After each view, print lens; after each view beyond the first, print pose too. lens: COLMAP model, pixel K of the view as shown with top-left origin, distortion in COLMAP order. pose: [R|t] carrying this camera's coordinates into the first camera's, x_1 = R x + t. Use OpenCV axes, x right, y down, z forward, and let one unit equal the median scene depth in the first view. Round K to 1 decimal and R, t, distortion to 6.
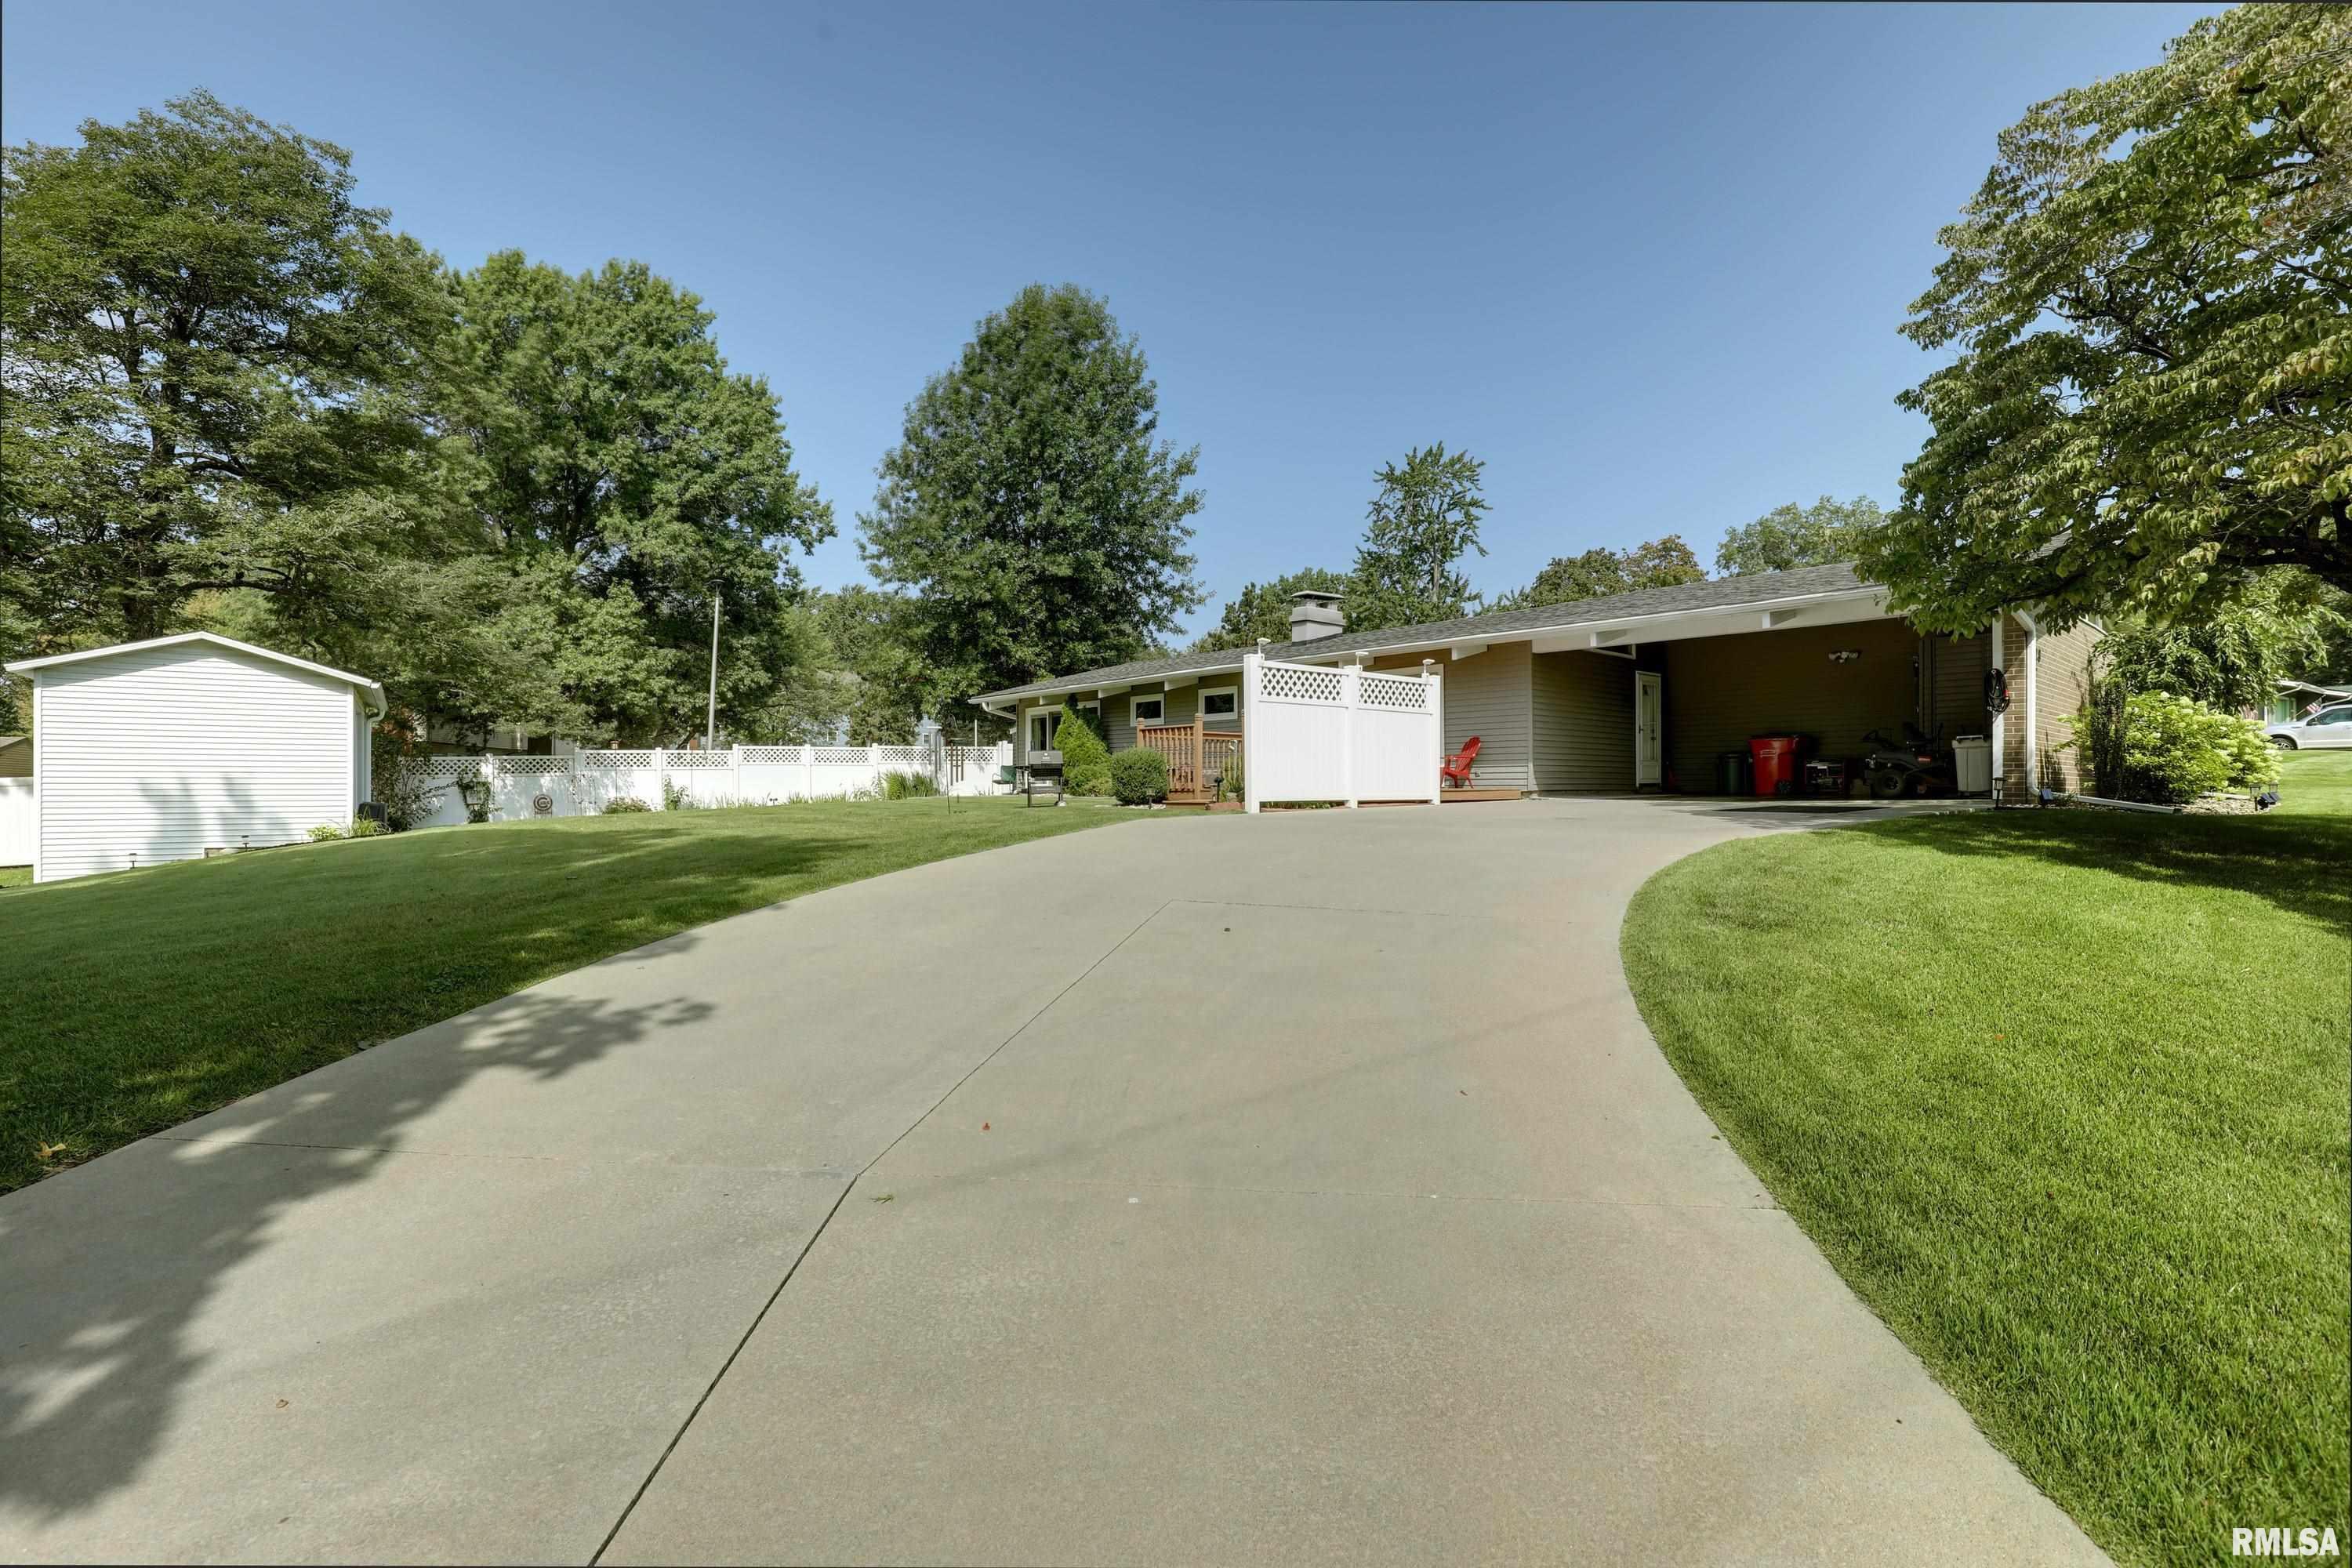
lens RADIAL K [[1102.2, 0, 1179.6], [0, 1102.2, 786.9], [0, 0, 1]] dist [-0.034236, 0.006739]
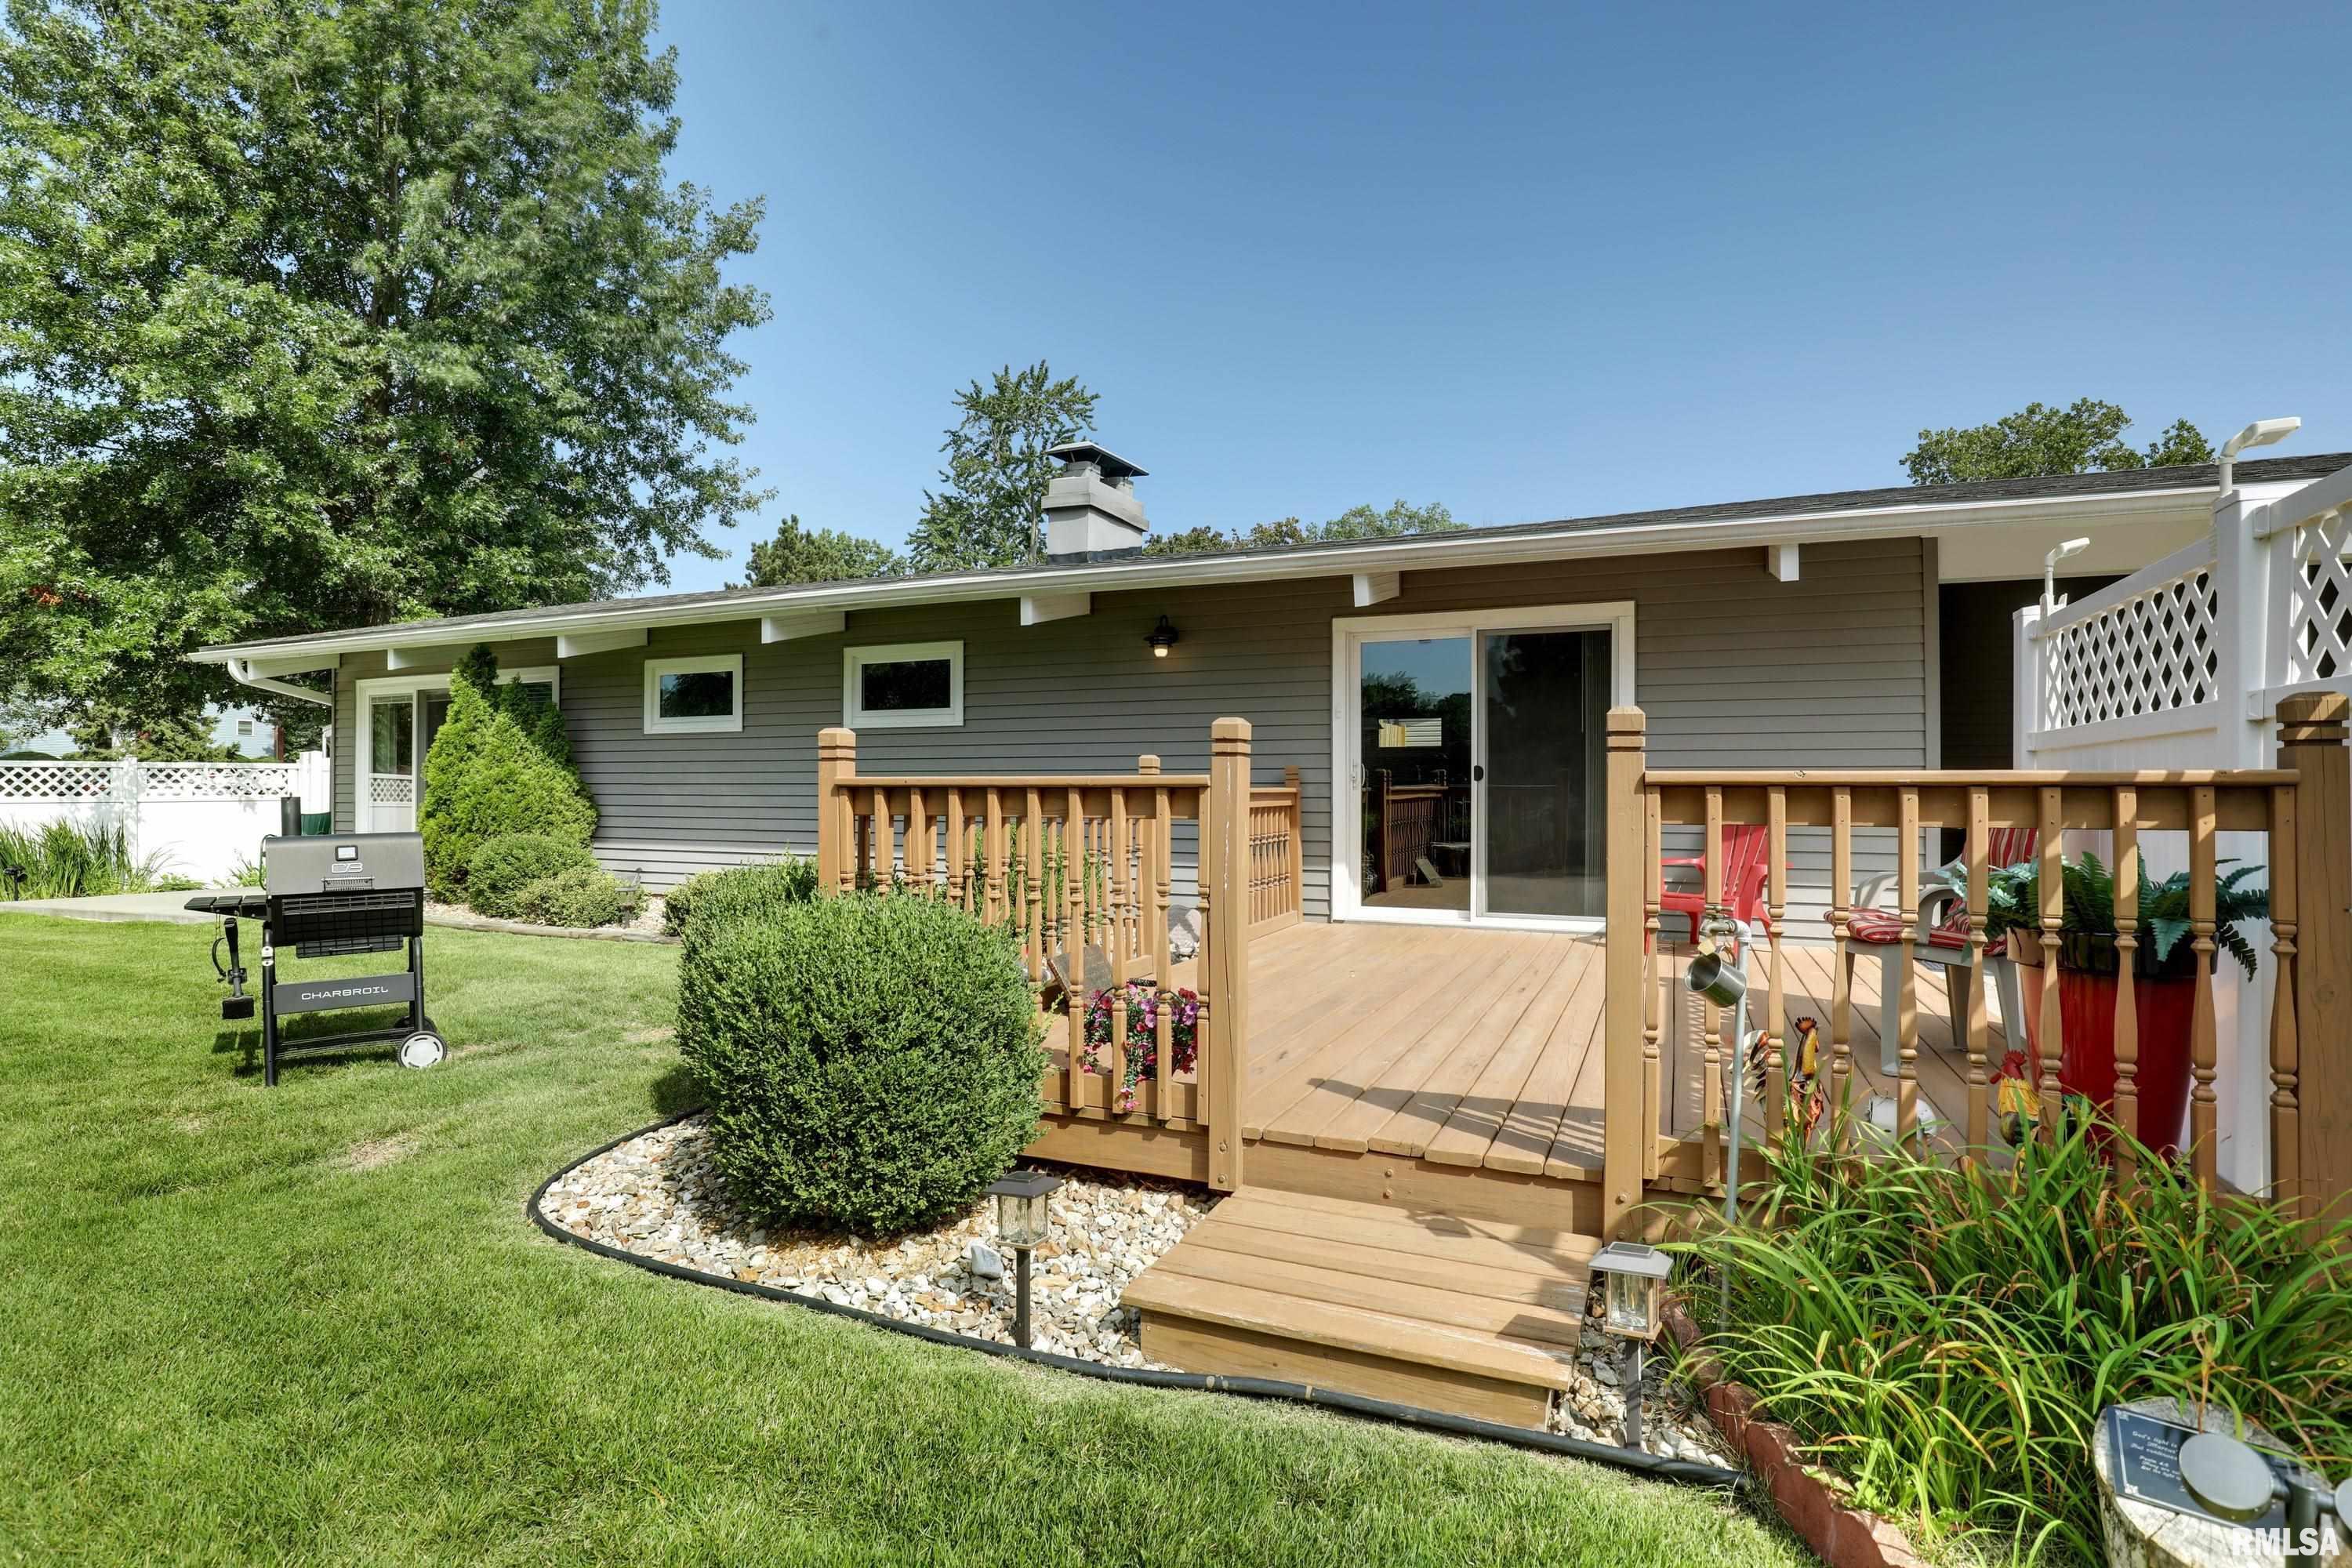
lens RADIAL K [[1144.8, 0, 1179.4], [0, 1144.8, 816.4], [0, 0, 1]] dist [-0.030438, -0.000072]
pose [[0.902882, -0.003771, 0.429872, -0.037026], [-0.006868, 0.999707, 0.023197, -0.028304], [-0.429833, -0.023896, 0.902592, 0.427971]]
